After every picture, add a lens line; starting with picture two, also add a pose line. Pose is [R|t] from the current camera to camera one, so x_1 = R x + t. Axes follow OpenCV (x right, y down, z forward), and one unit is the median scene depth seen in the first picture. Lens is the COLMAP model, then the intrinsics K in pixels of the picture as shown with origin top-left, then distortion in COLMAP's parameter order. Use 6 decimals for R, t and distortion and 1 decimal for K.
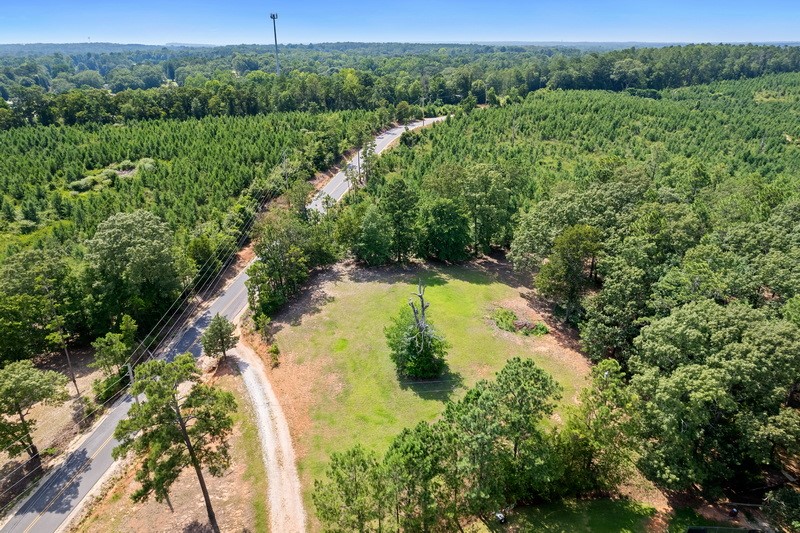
lens RADIAL K [[509.3, 0, 400.9], [0, 509.3, 267.5], [0, 0, 1]] dist [-0.039776, 0.025771]
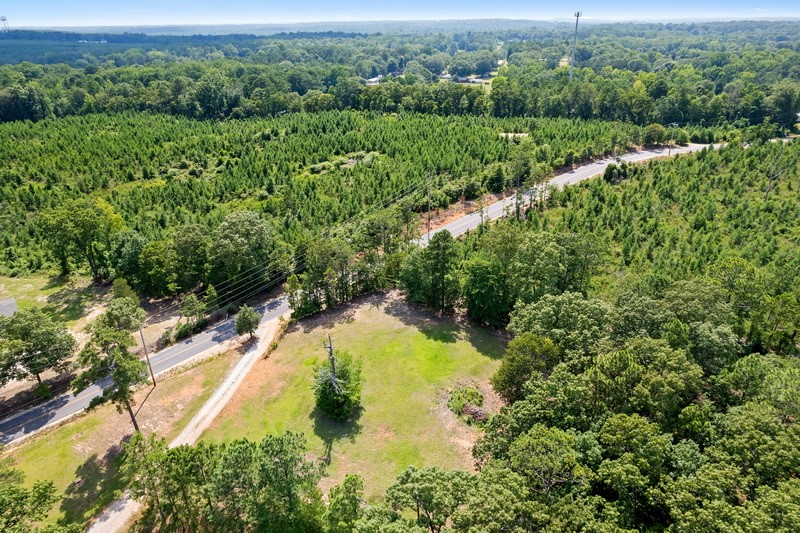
lens RADIAL K [[509.3, 0, 401.0], [0, 509.3, 266.3], [0, 0, 1]] dist [-0.039776, 0.025771]
pose [[0.782943, 0.269768, -0.560559, 0.350932], [-0.247252, 0.961798, 0.117522, -0.136283], [0.570848, 0.046586, 0.819733, 0.070775]]
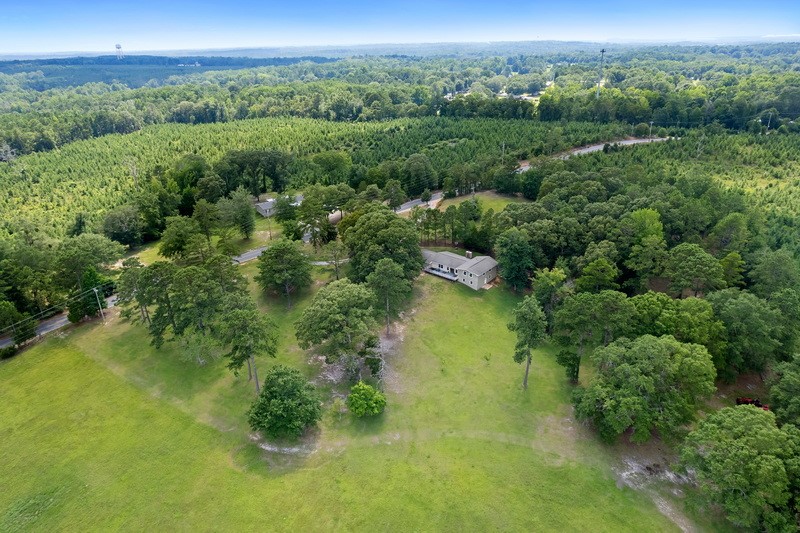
lens RADIAL K [[509.3, 0, 399.3], [0, 509.3, 266.6], [0, 0, 1]] dist [-0.039776, 0.025771]
pose [[0.720215, 0.275486, -0.636709, 0.845226], [-0.270247, 0.956687, 0.108241, 0.136982], [0.638950, 0.094112, 0.763470, -0.748393]]
